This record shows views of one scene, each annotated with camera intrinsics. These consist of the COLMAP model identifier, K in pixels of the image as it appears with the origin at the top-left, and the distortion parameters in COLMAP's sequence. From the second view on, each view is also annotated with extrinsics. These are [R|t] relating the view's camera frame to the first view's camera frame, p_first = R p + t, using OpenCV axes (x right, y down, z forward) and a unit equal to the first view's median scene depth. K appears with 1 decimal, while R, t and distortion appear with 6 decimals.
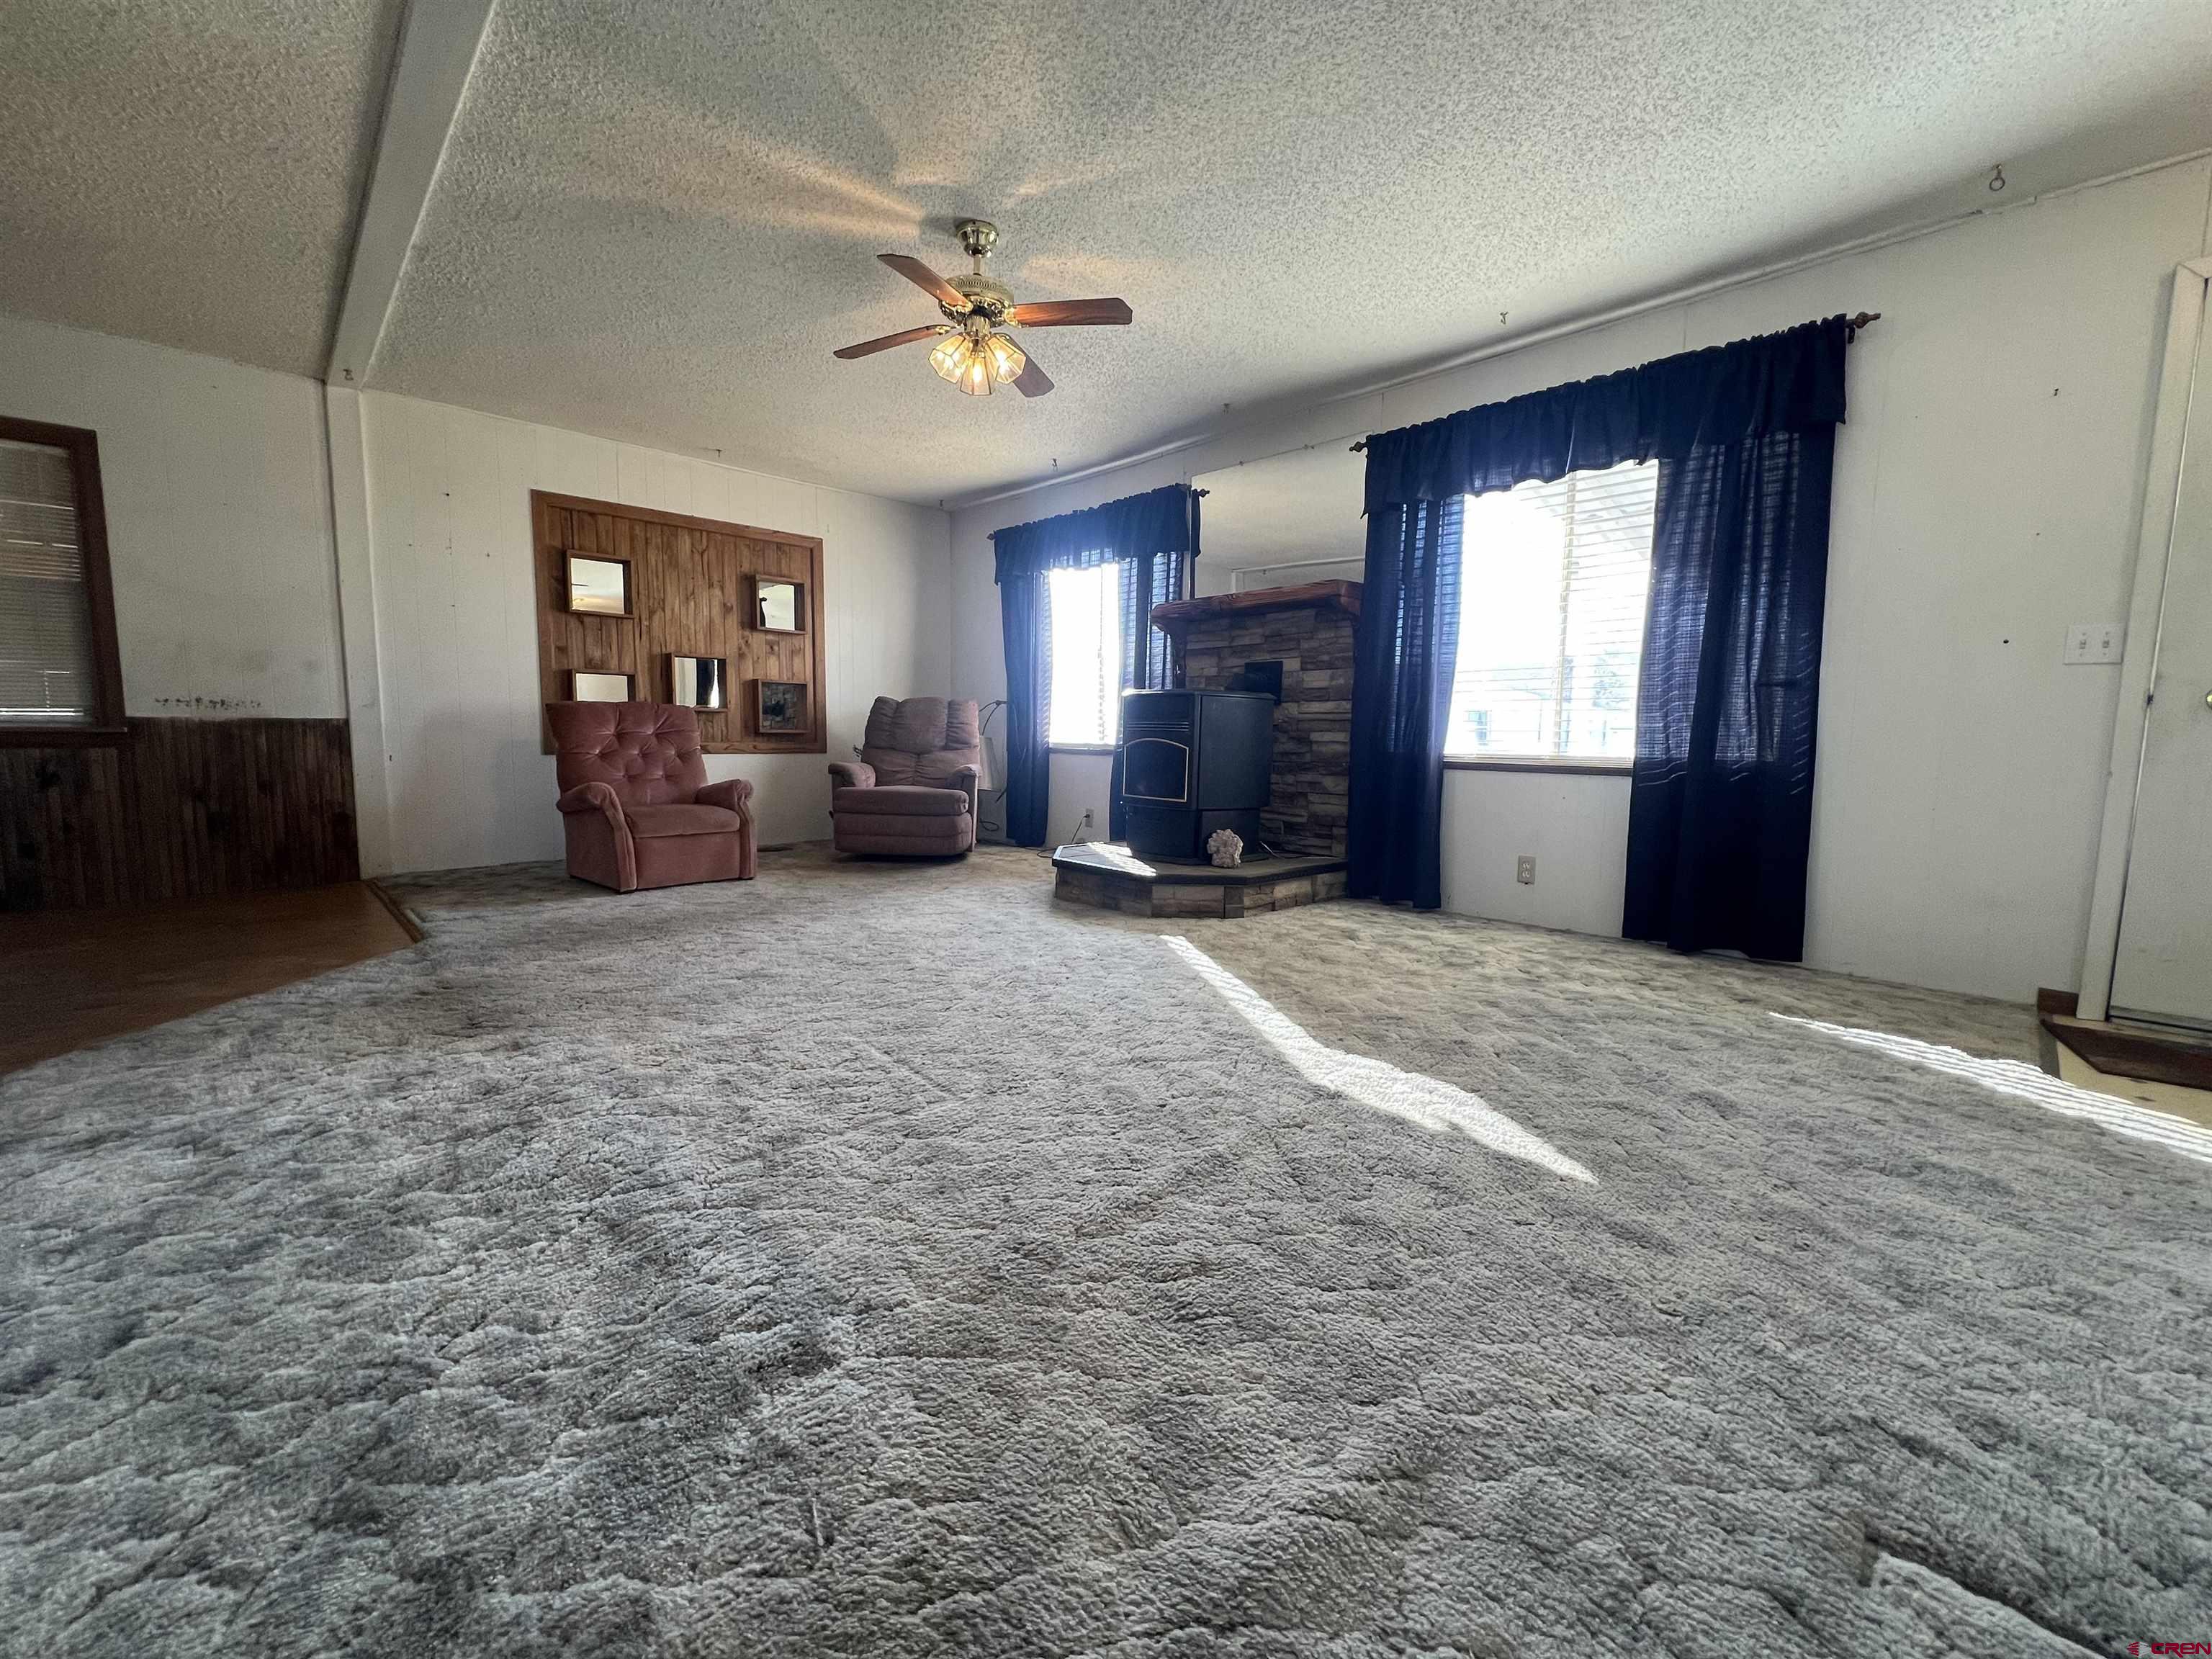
lens RADIAL K [[889.6, 0, 1096.9], [0, 889.6, 821.1], [0, 0, 1]] dist [-0.000721, 0.000306]
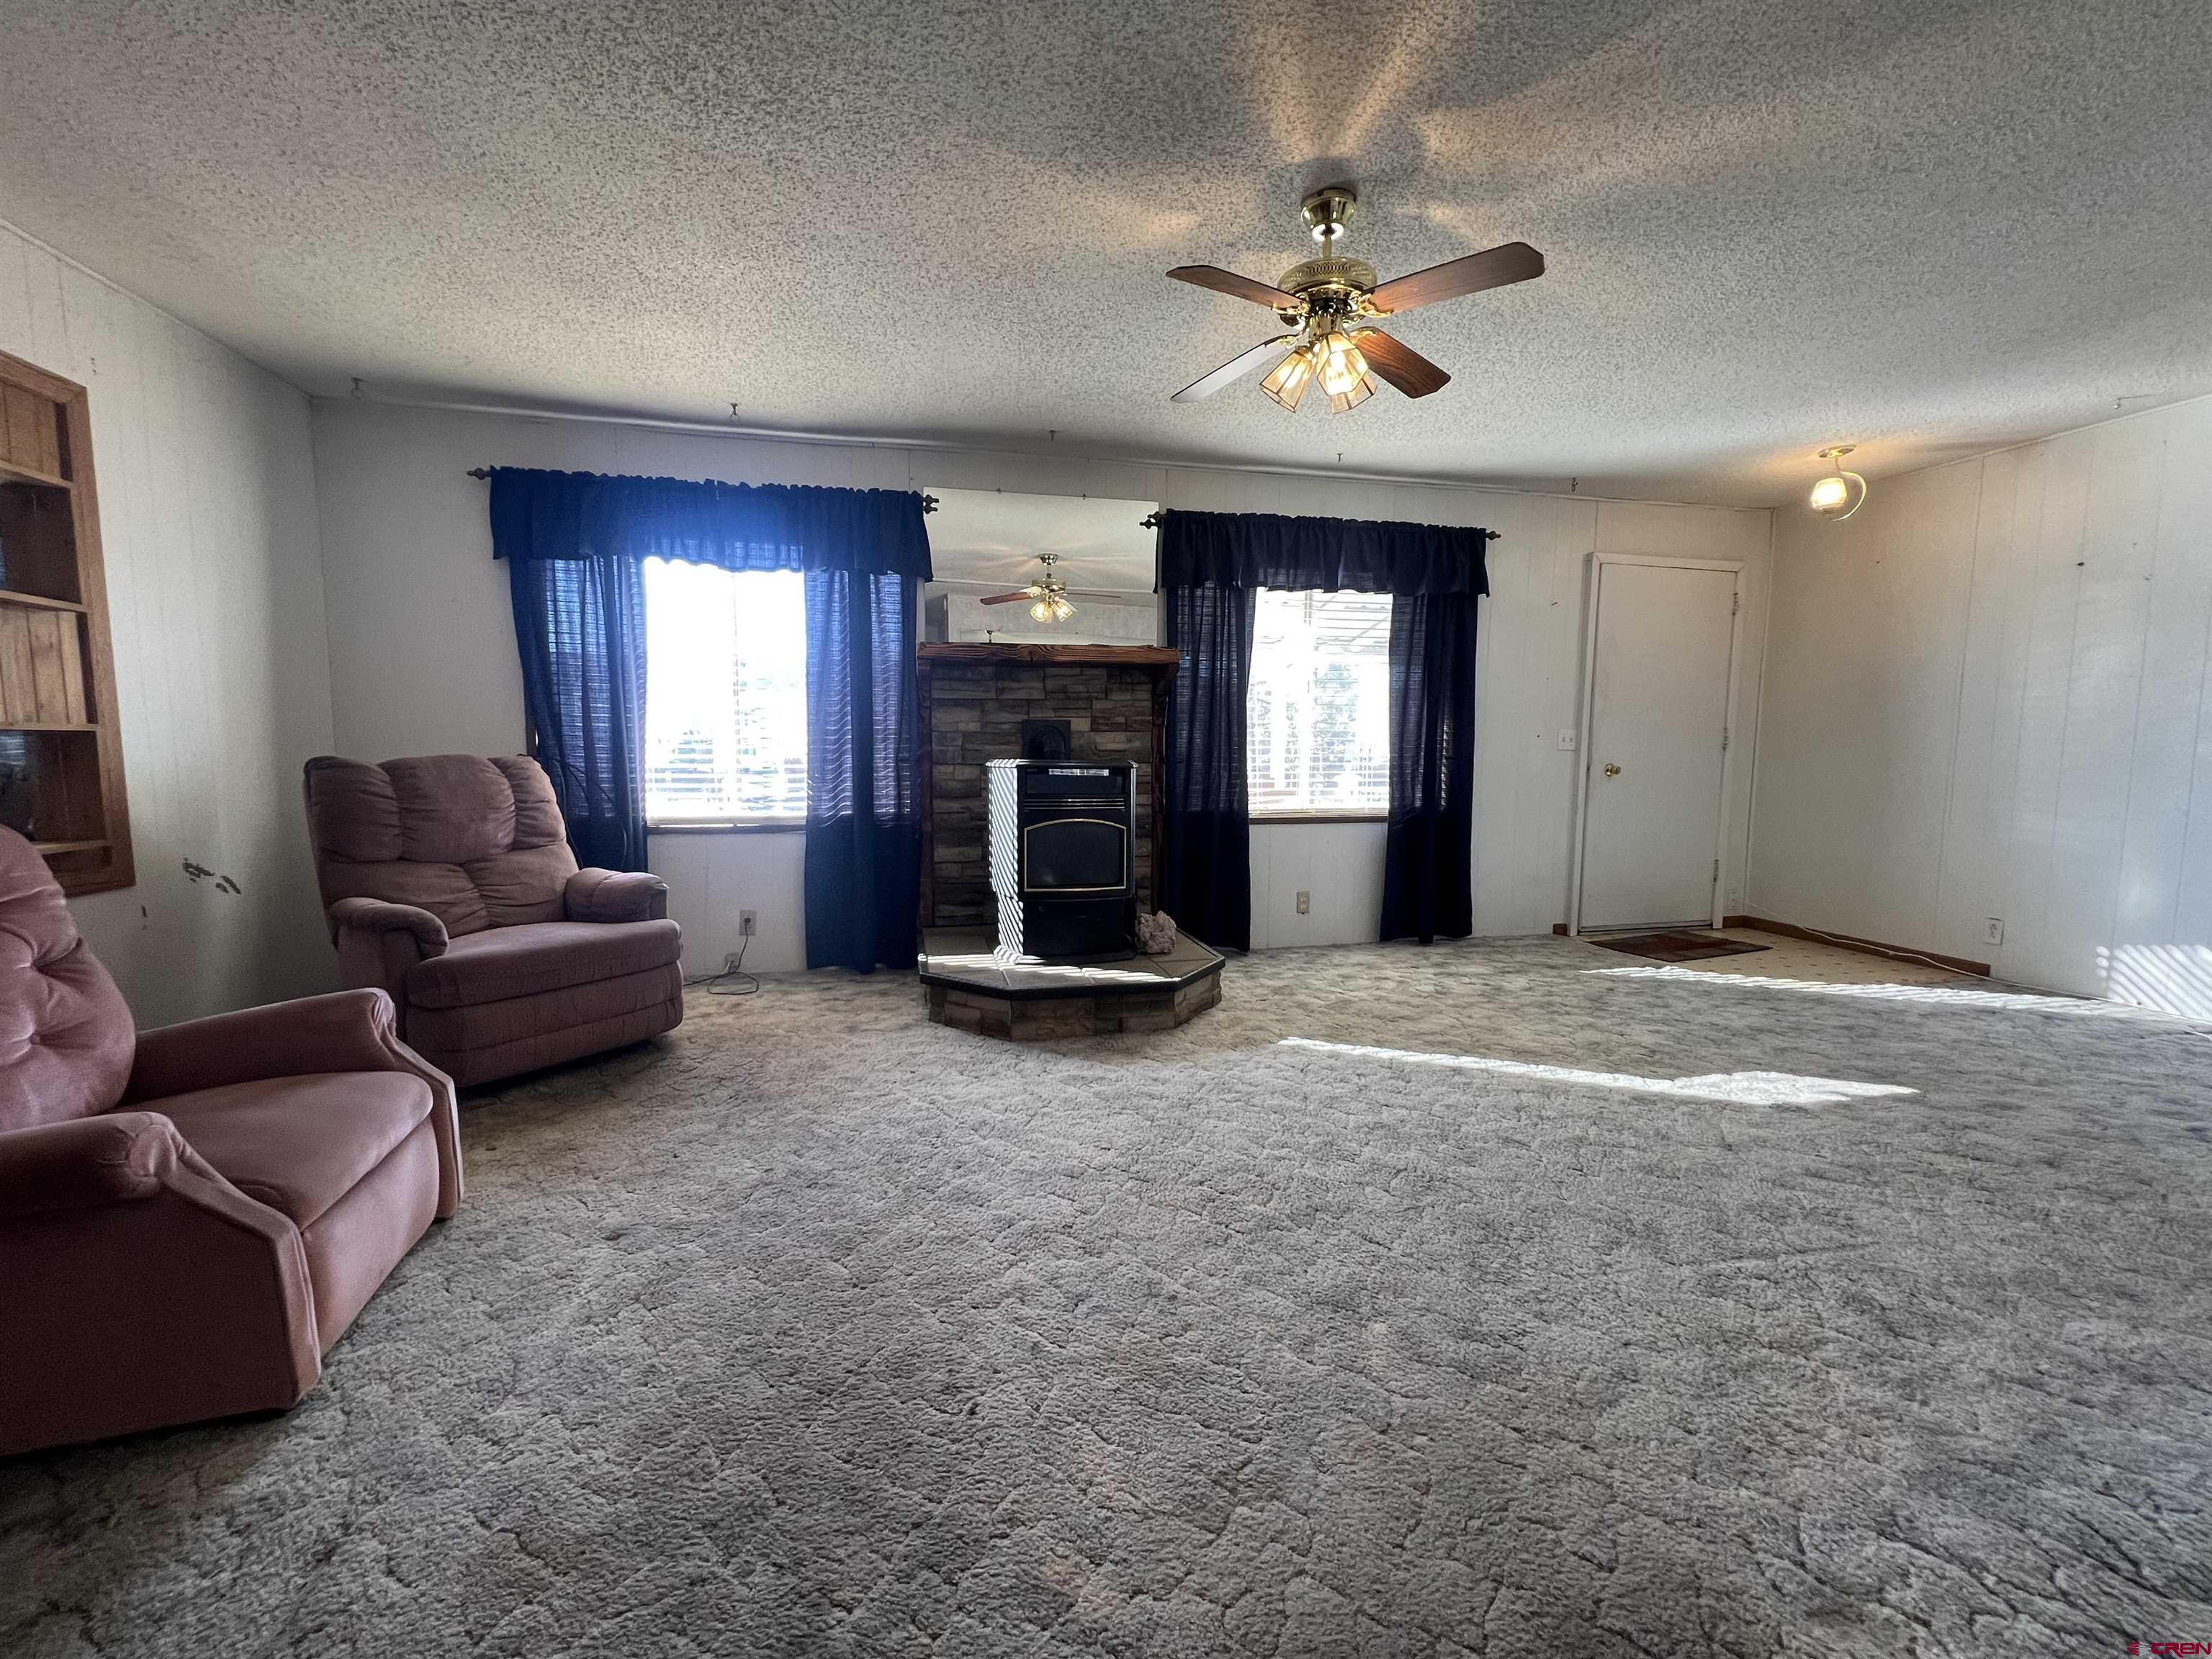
lens RADIAL K [[889.6, 0, 1098.4], [0, 889.6, 822.3], [0, 0, 1]] dist [-0.000721, 0.000306]
pose [[0.513198, -0.090411, 0.853495, -0.704877], [0.088789, 0.994693, 0.051981, -0.144768], [-0.853665, 0.049104, 0.518502, 0.601551]]
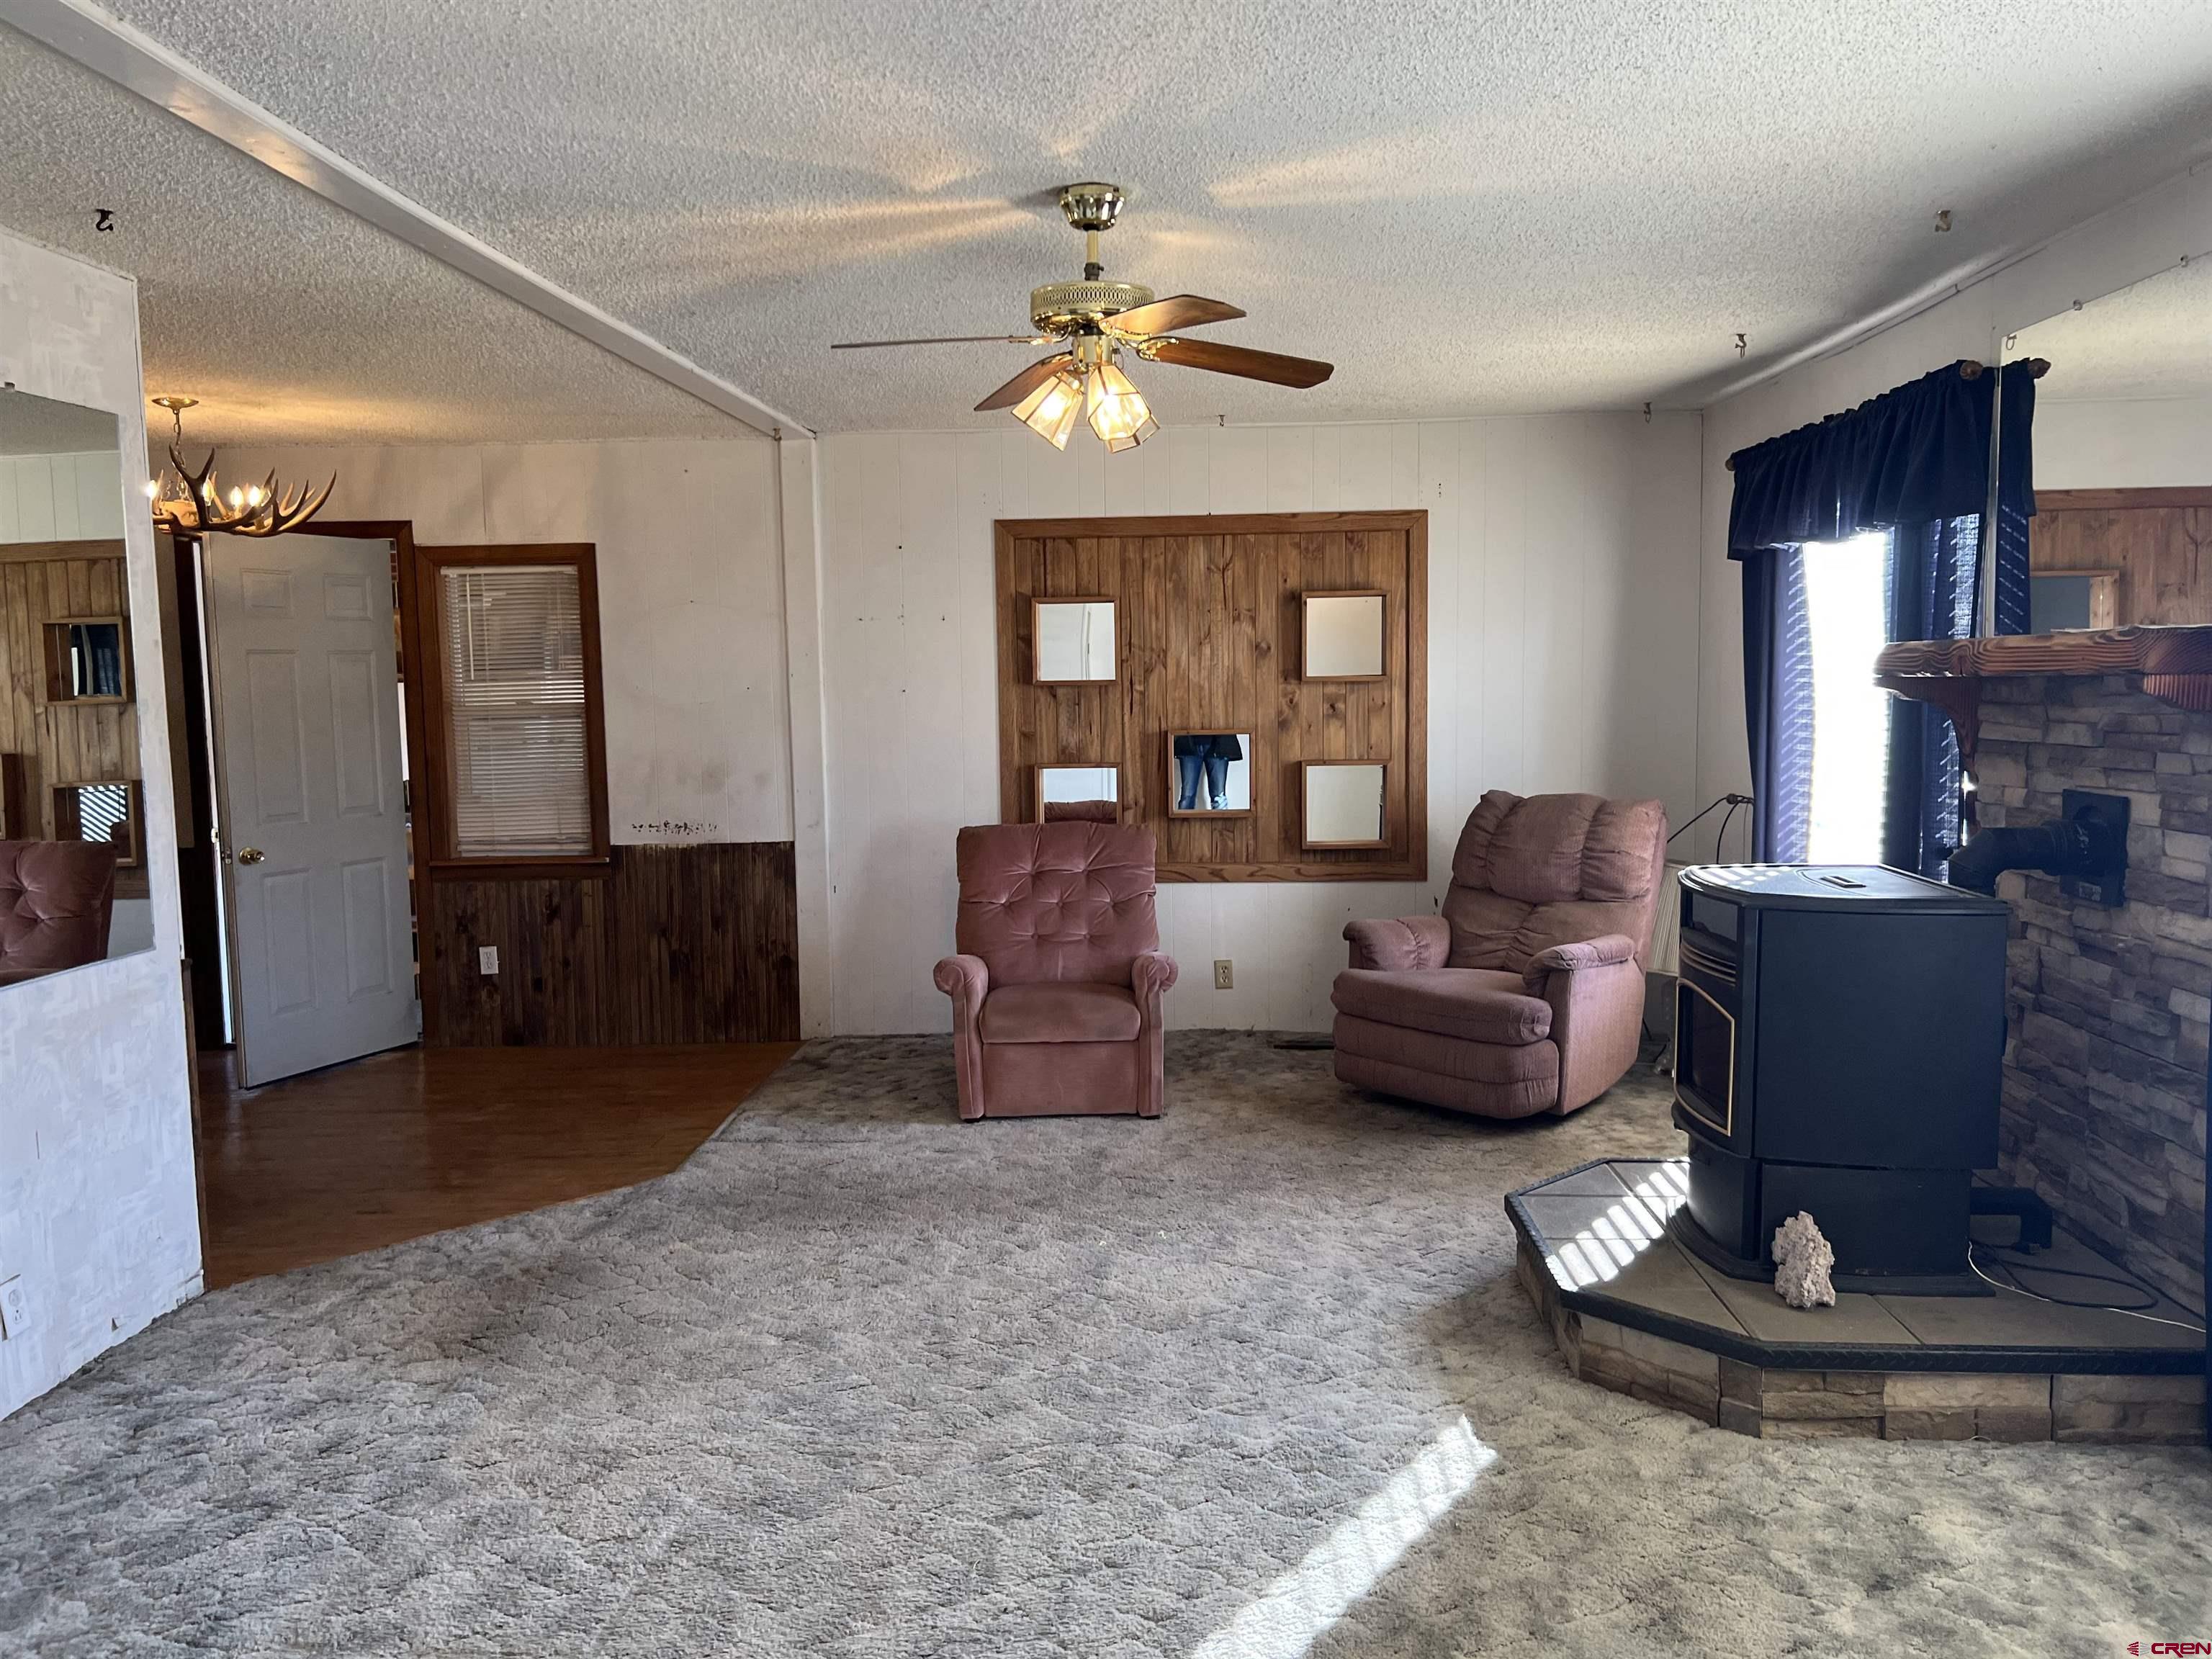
lens RADIAL K [[1662.0, 0, 1105.7], [0, 1662.0, 815.7], [0, 0, 1]] dist [0.056487, -0.065479]
pose [[0.692087, 0.035680, -0.720932, 0.527104], [-0.045005, 0.998967, 0.006236, -0.189367], [0.720410, 0.028129, 0.692978, 0.179392]]
